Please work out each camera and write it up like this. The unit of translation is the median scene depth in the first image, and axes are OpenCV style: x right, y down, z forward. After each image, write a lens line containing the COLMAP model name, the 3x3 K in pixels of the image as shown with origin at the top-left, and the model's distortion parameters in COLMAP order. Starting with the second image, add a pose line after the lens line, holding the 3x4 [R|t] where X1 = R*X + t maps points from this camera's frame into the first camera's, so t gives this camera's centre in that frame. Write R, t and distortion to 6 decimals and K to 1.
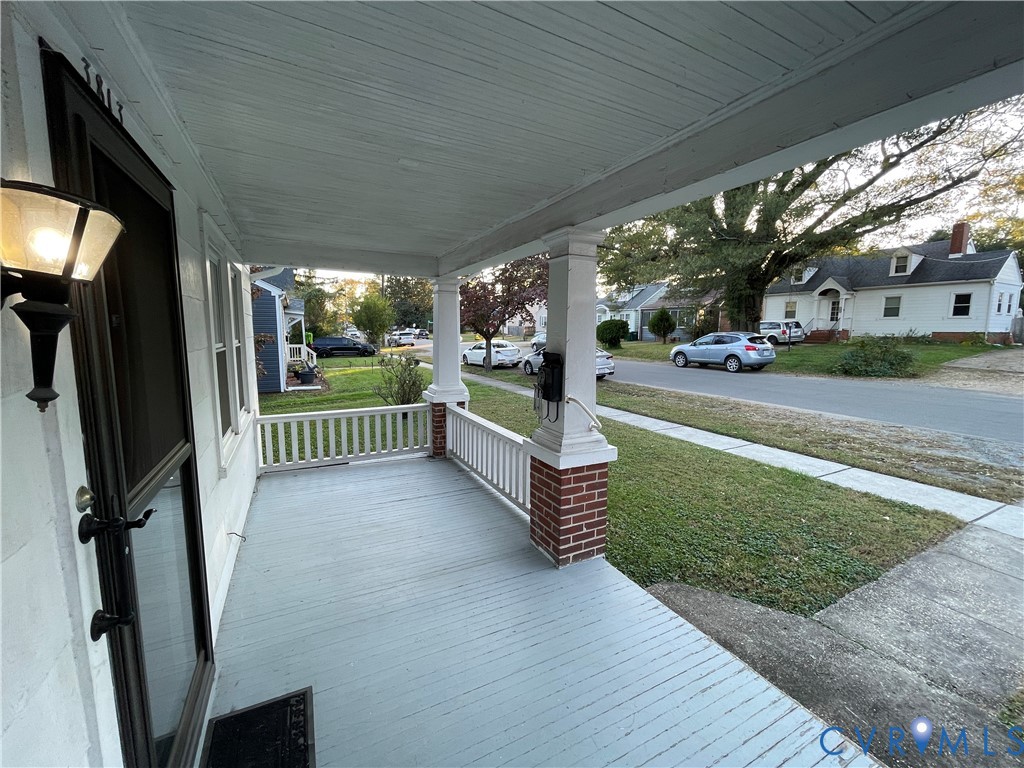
lens RADIAL K [[414.5, 0, 510.2], [0, 414.5, 383.2], [0, 0, 1]] dist [-0.004825, 0.001192]
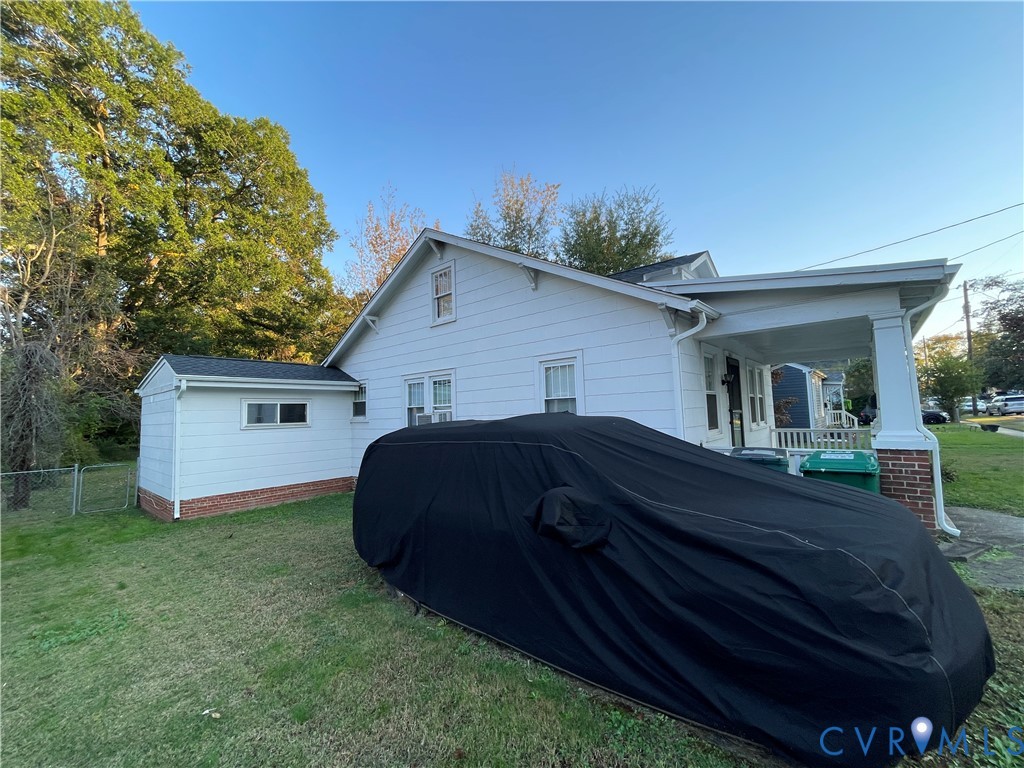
lens RADIAL K [[414.5, 0, 511.7], [0, 414.5, 381.1], [0, 0, 1]] dist [-0.004825, 0.001192]
pose [[0.368614, -0.095386, -0.924676, 0.234029], [-0.082597, 0.987426, -0.134785, 0.058488], [0.925906, 0.126059, 0.356101, -0.275438]]
